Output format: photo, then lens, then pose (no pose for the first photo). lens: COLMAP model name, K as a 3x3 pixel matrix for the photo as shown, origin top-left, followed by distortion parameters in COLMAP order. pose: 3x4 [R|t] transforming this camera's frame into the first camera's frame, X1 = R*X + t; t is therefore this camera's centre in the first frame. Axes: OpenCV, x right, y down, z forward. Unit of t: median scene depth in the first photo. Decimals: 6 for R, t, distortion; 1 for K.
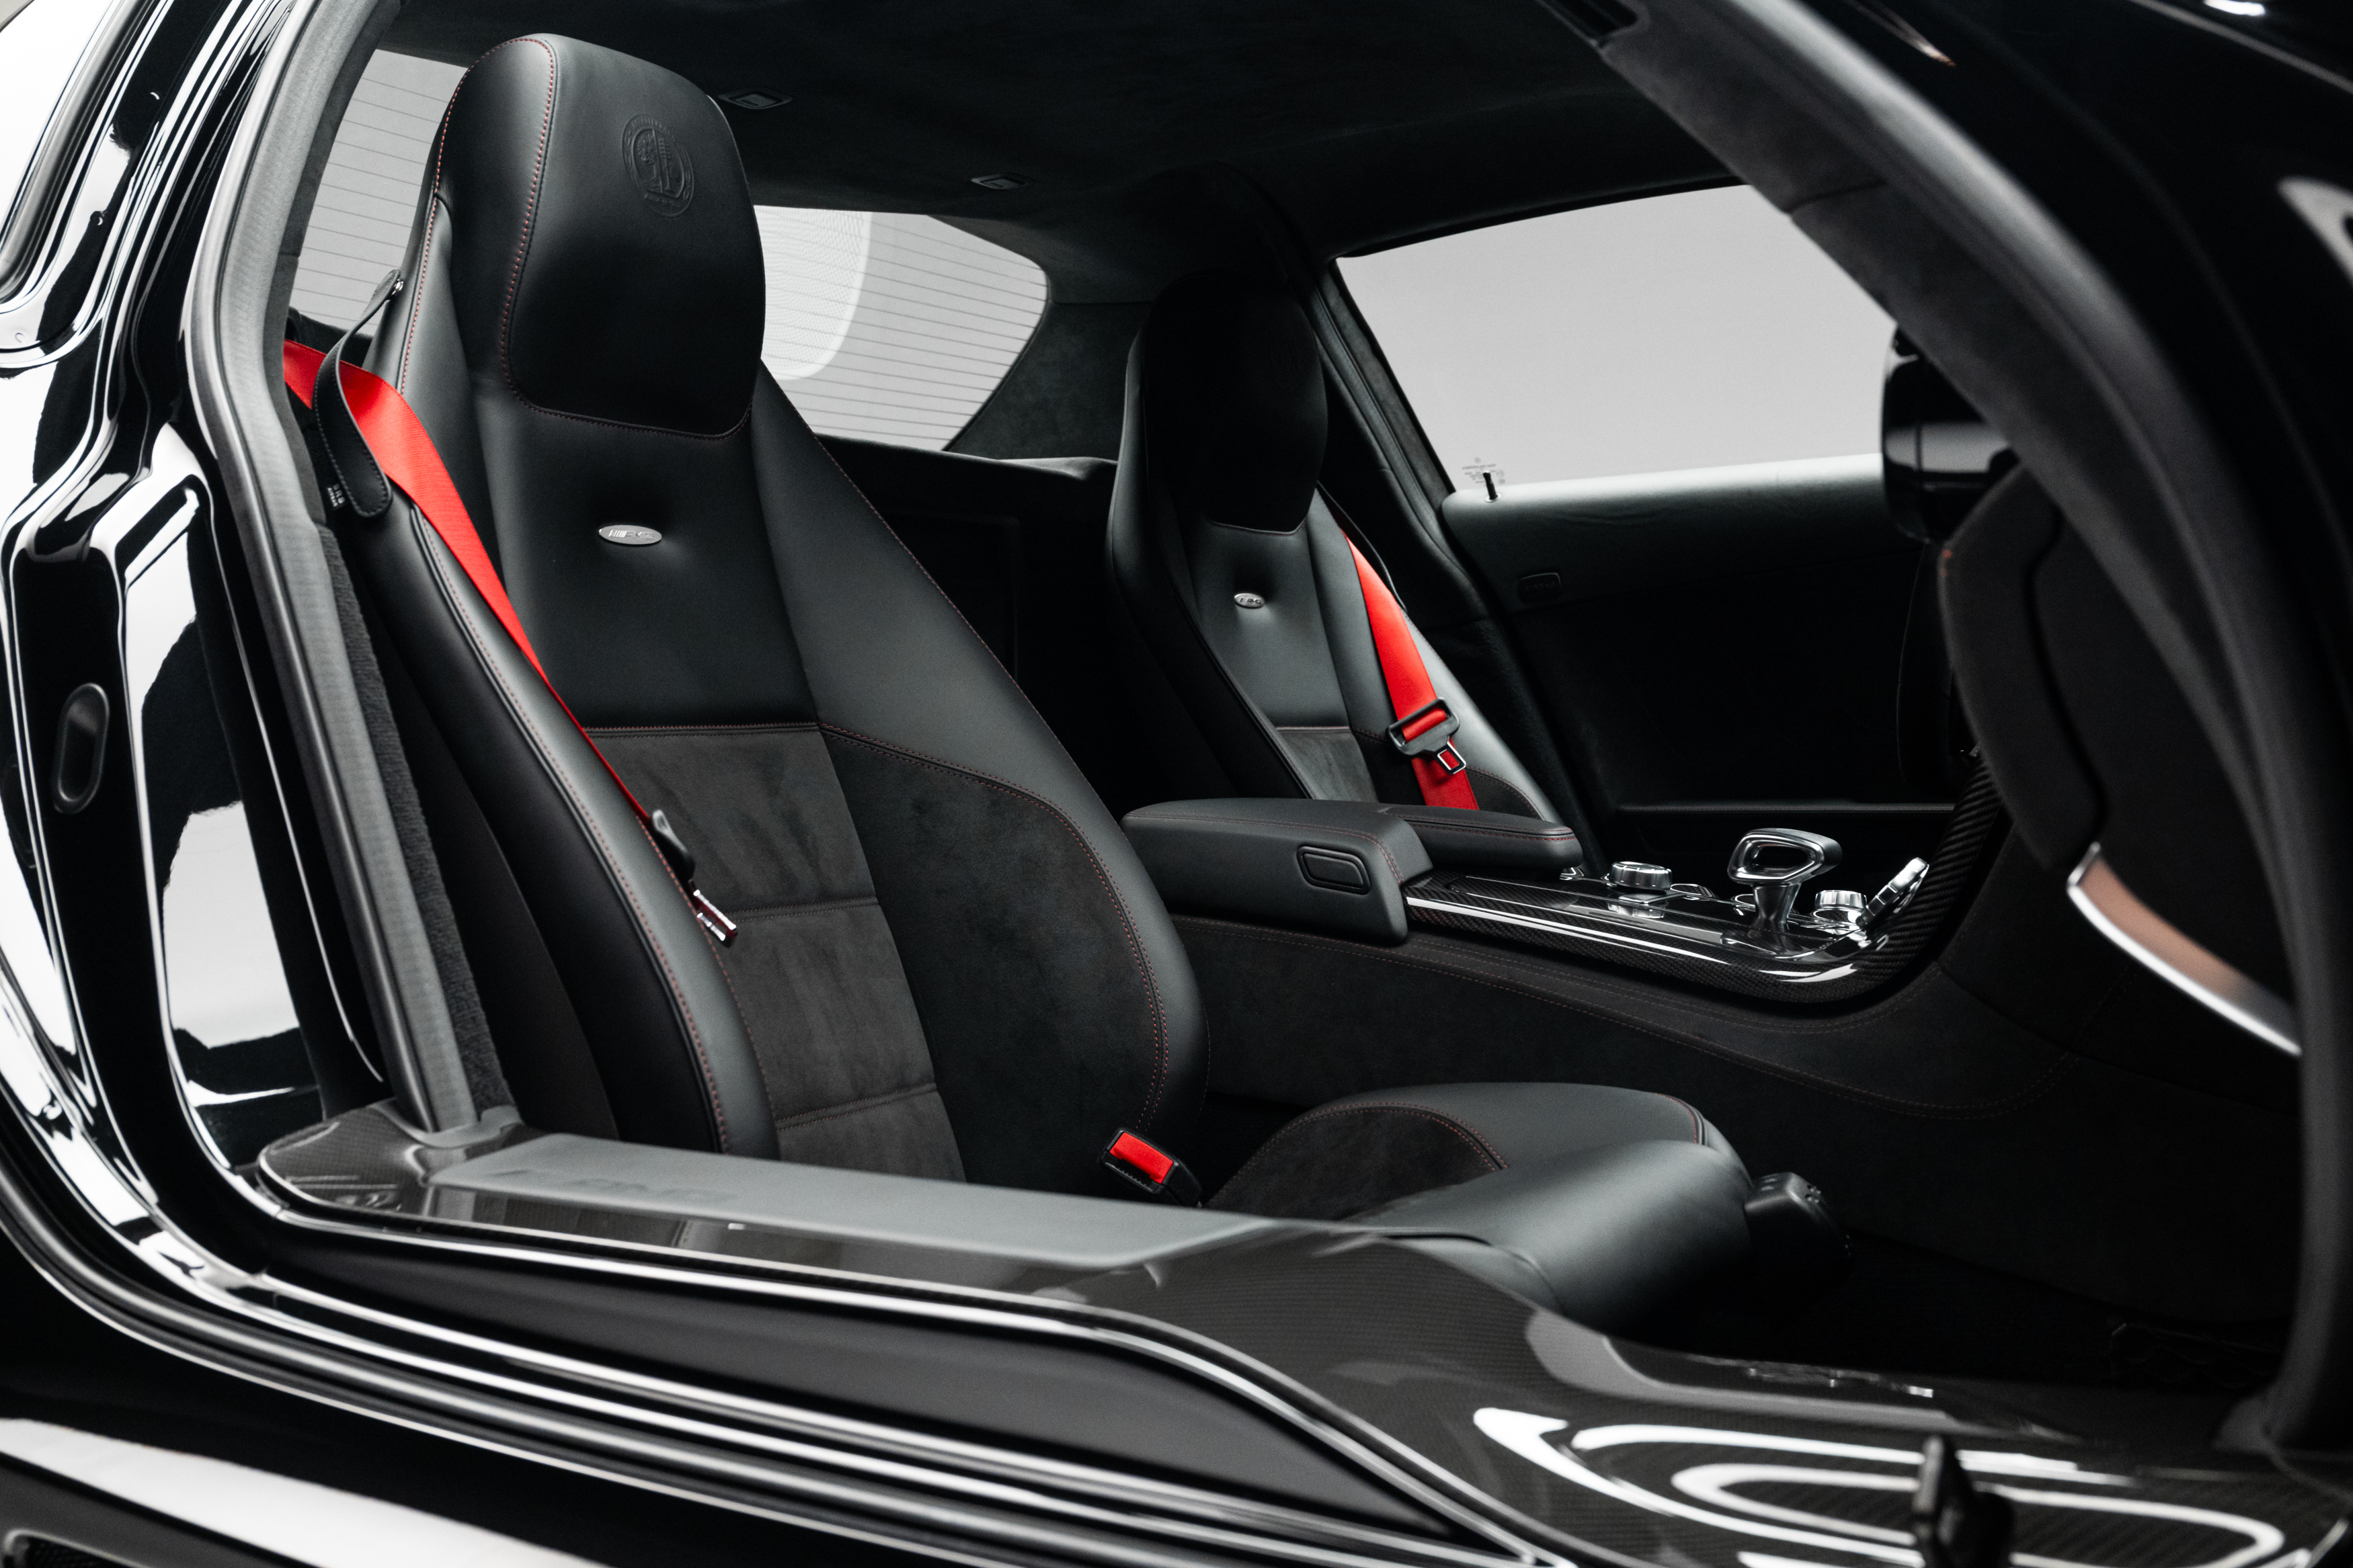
lens RADIAL K [[2397.1, 0, 1176.5], [0, 2397.1, 784.0], [0, 0, 1]] dist [0.055558, 0.002289]
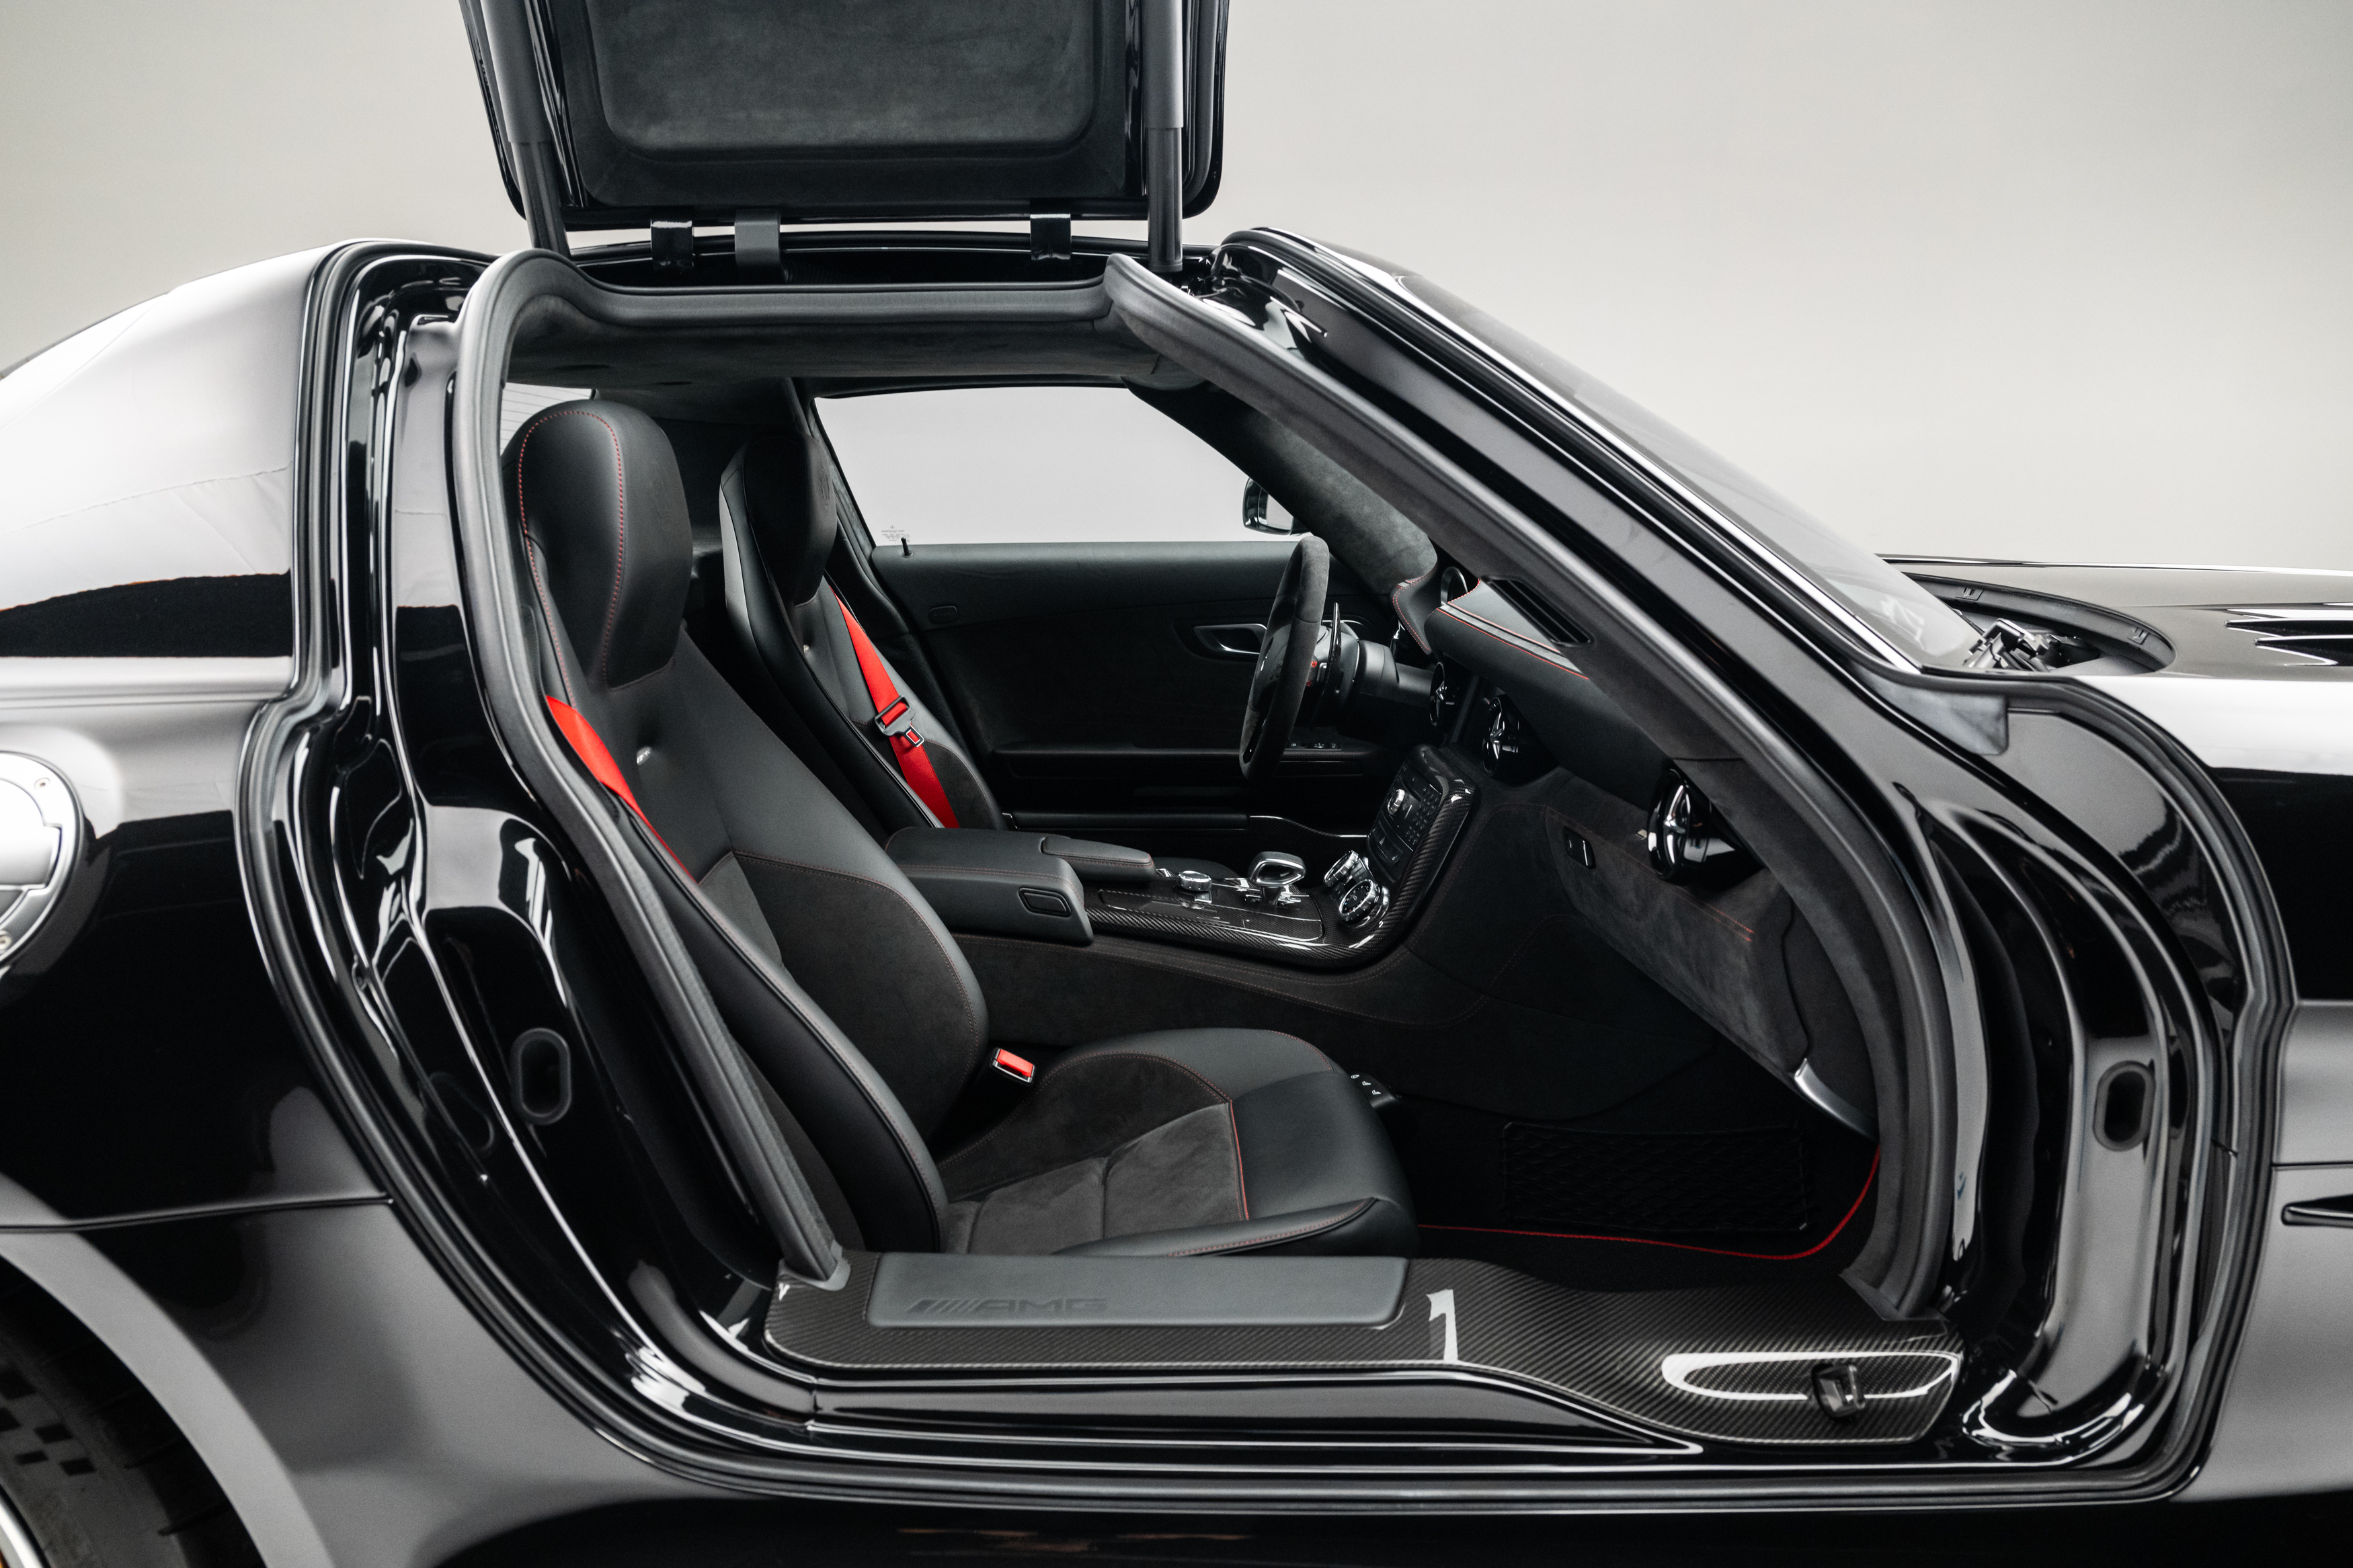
lens RADIAL K [[1573.4, 0, 1176.5], [0, 1573.4, 784.0], [0, 0, 1]] dist [-0.002160, 0.000036]
pose [[0.838793, -0.093330, 0.536392, -0.298968], [-0.004870, 0.983873, 0.178805, -0.165134], [-0.544429, -0.152592, 0.824811, 0.045375]]
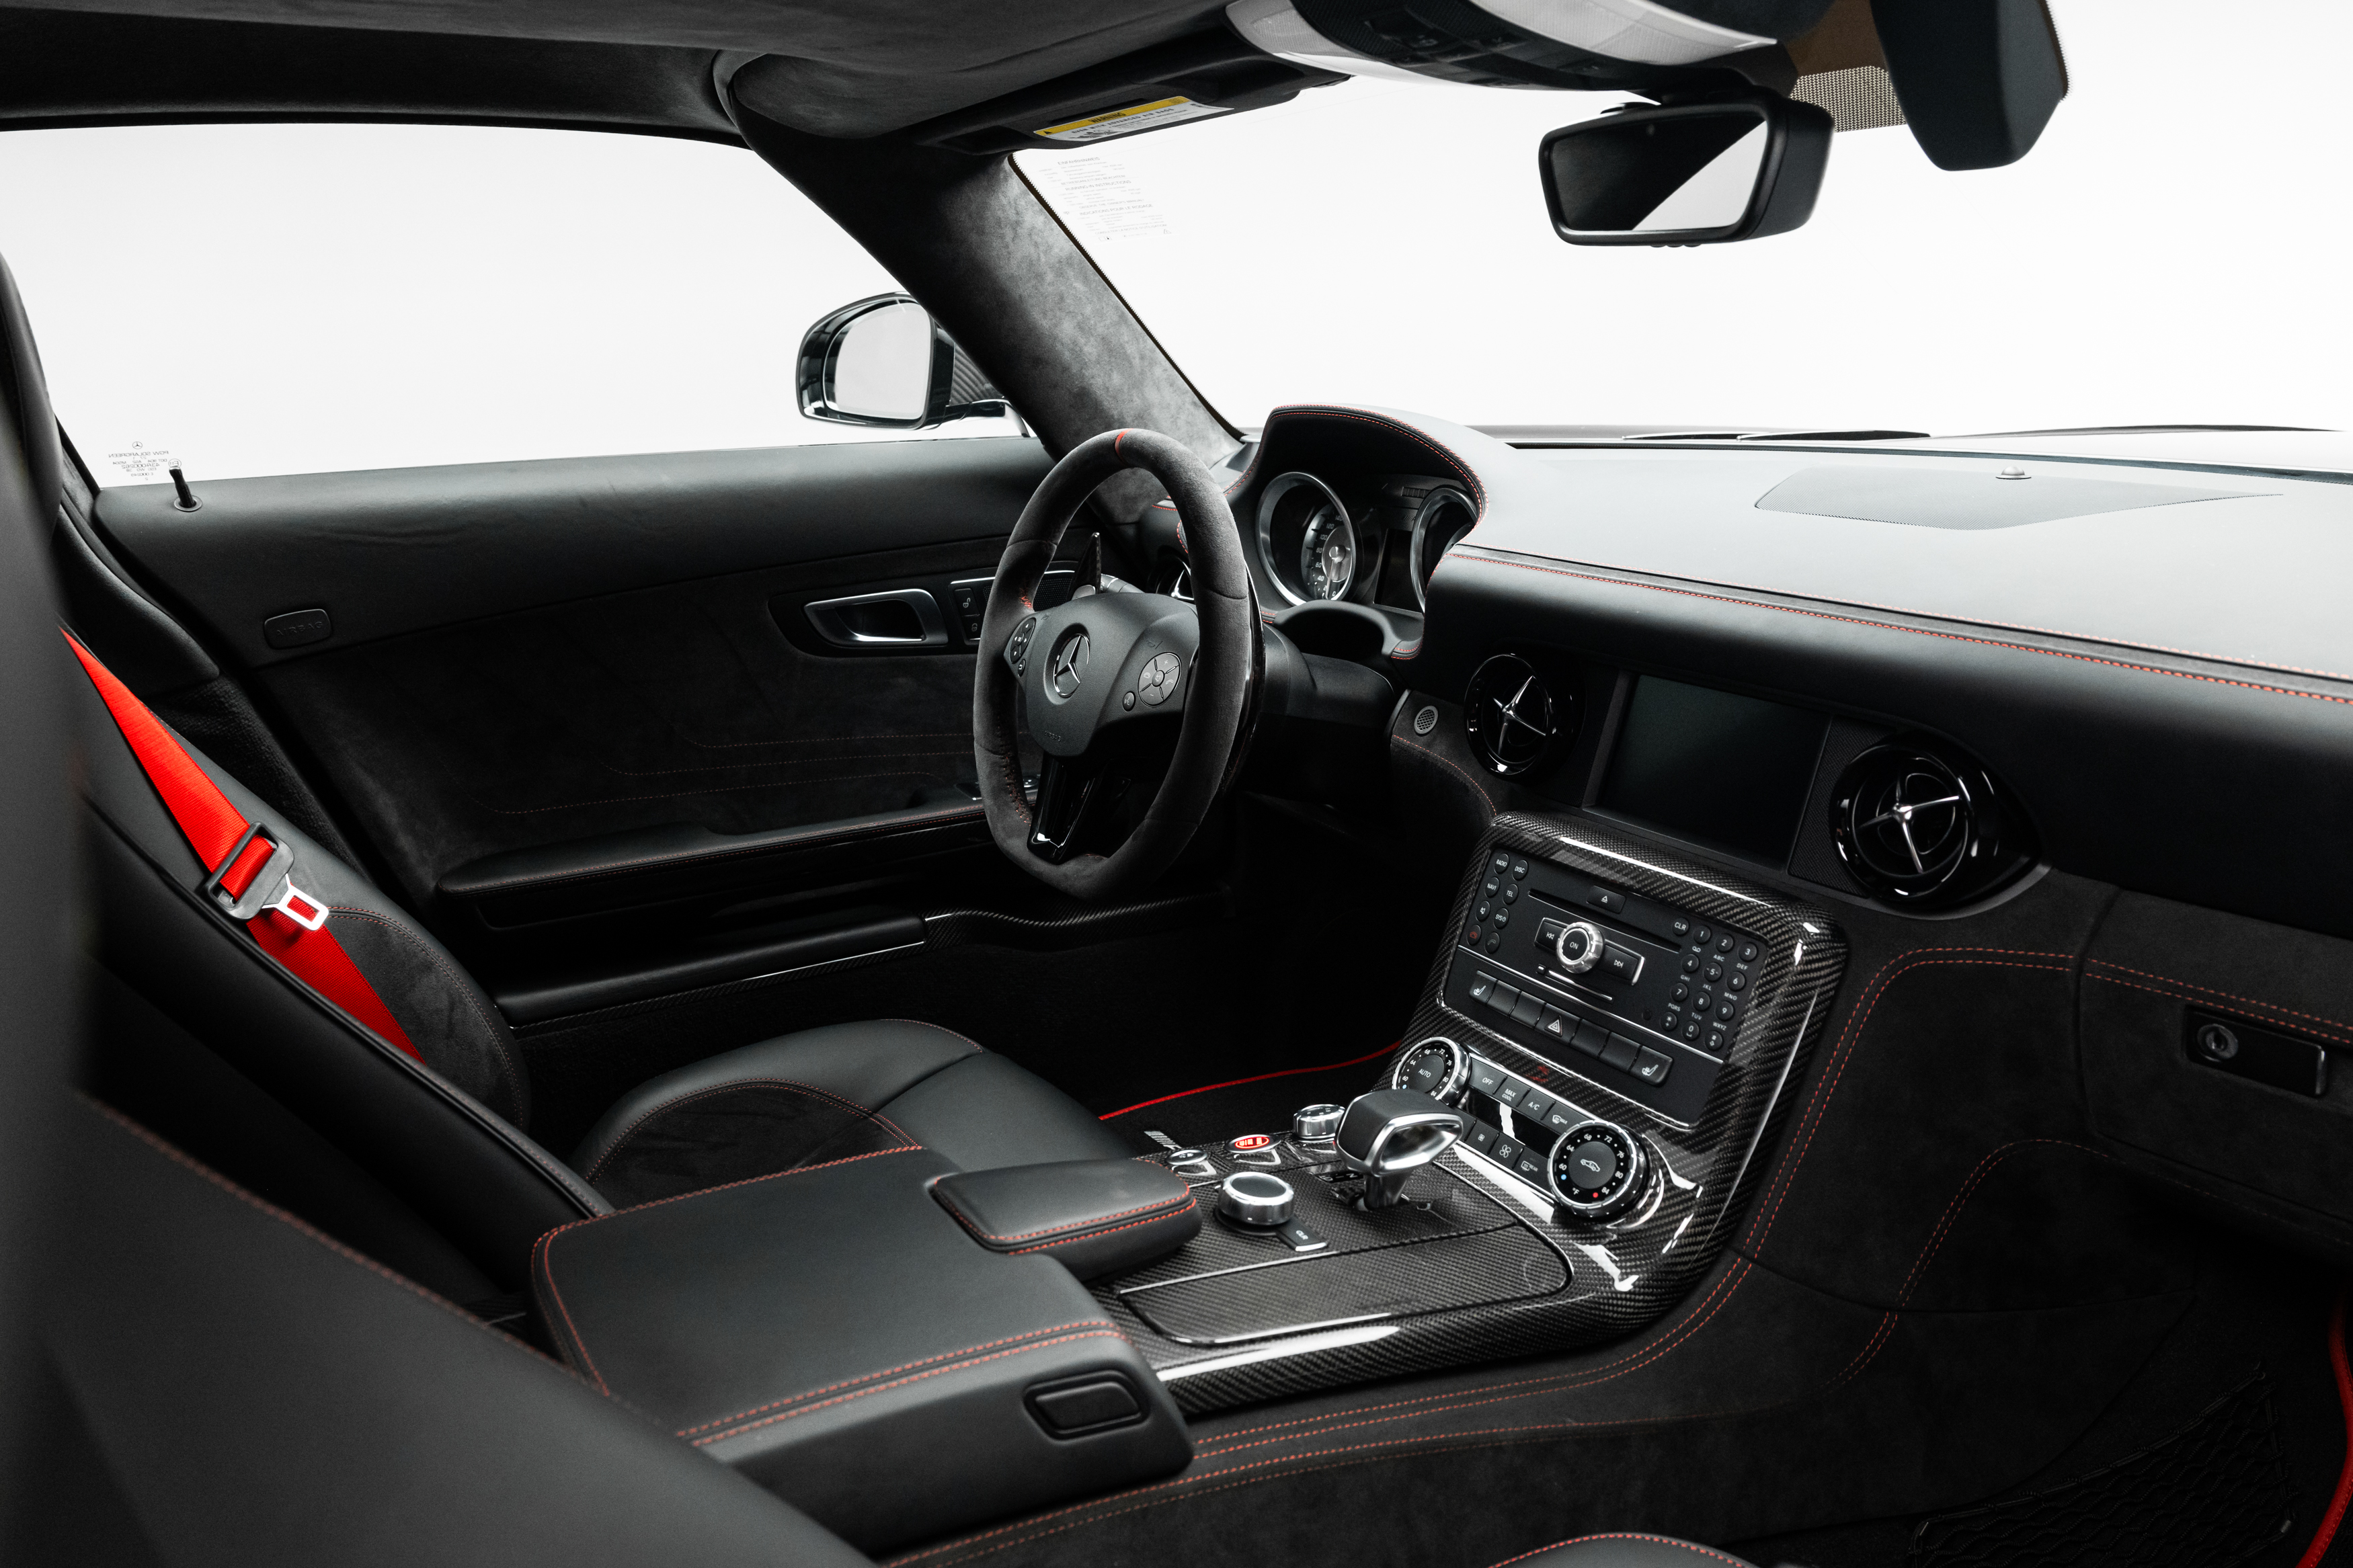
lens RADIAL K [[1663.2, 0, 1176.5], [0, 1663.2, 784.0], [0, 0, 1]] dist [0.001804, 0.001783]
pose [[0.451518, -0.225600, 0.863270, -0.188812], [0.018284, 0.969644, 0.243836, -0.162356], [-0.892074, -0.094312, 0.441937, 0.548603]]
